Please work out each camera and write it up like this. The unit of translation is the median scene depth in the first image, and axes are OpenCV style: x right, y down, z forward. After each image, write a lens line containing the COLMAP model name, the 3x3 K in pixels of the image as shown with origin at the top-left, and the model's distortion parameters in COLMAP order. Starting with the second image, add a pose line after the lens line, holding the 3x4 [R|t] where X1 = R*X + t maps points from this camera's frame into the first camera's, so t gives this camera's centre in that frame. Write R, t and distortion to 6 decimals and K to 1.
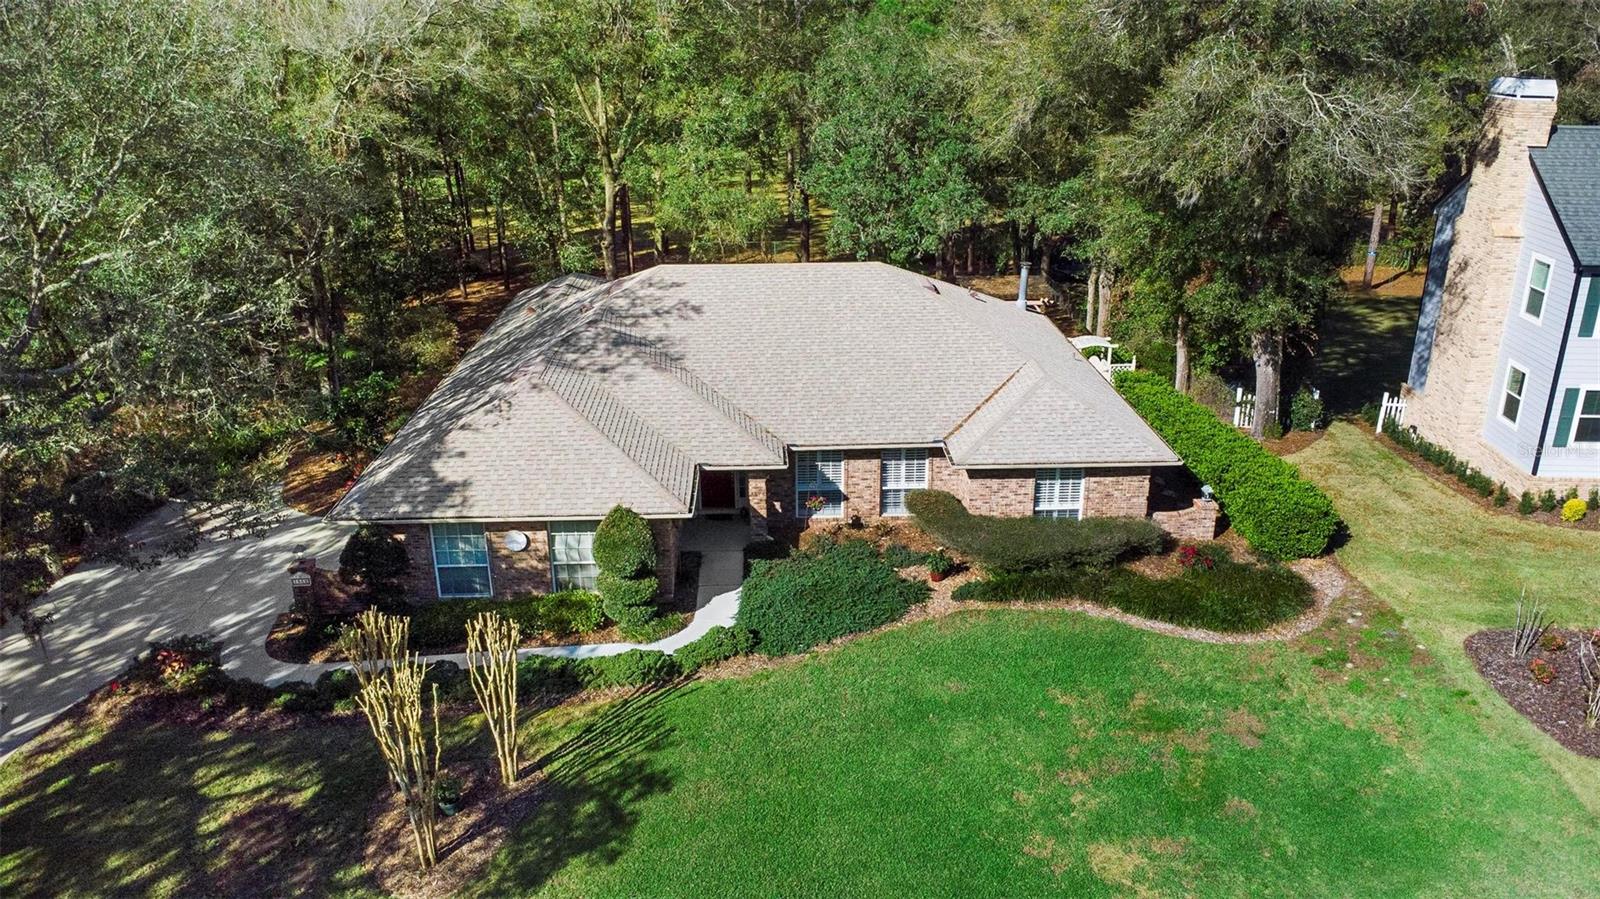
lens RADIAL K [[1111.3, 0, 812.2], [0, 1111.3, 454.1], [0, 0, 1]] dist [0.089661, -0.117879]
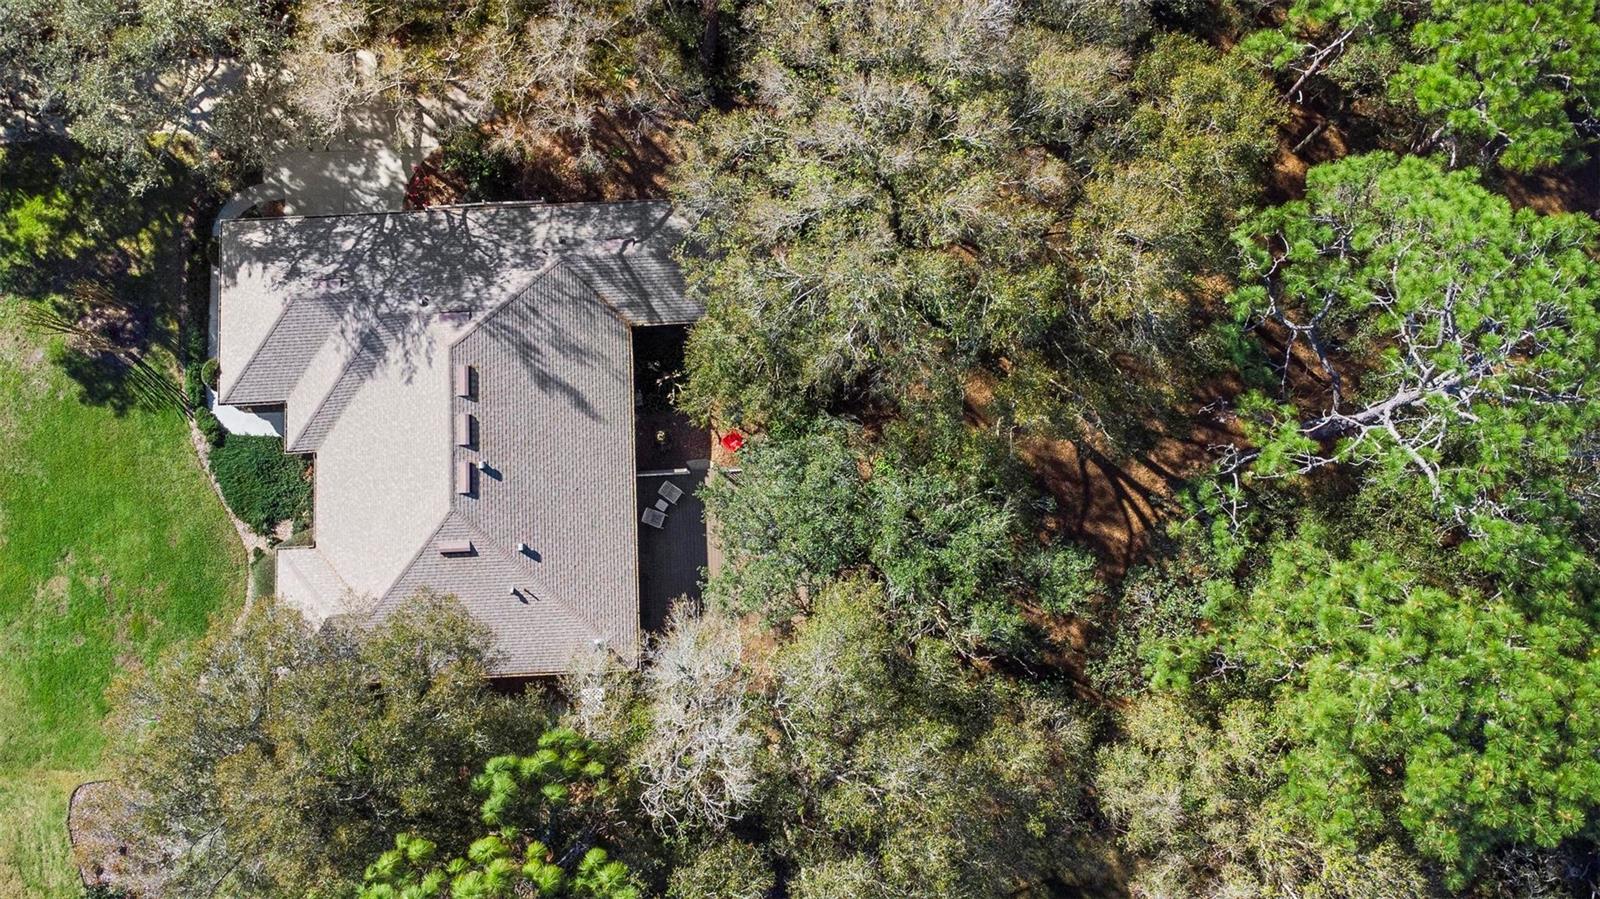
lens RADIAL K [[1111.3, 0, 812.2], [0, 1111.3, 454.1], [0, 0, 1]] dist [0.089661, -0.117879]
pose [[0.007684, 0.995662, -0.092721, 0.168707], [-0.366764, 0.089068, 0.926041, -2.192094], [0.930282, 0.026891, 0.365857, 1.294248]]
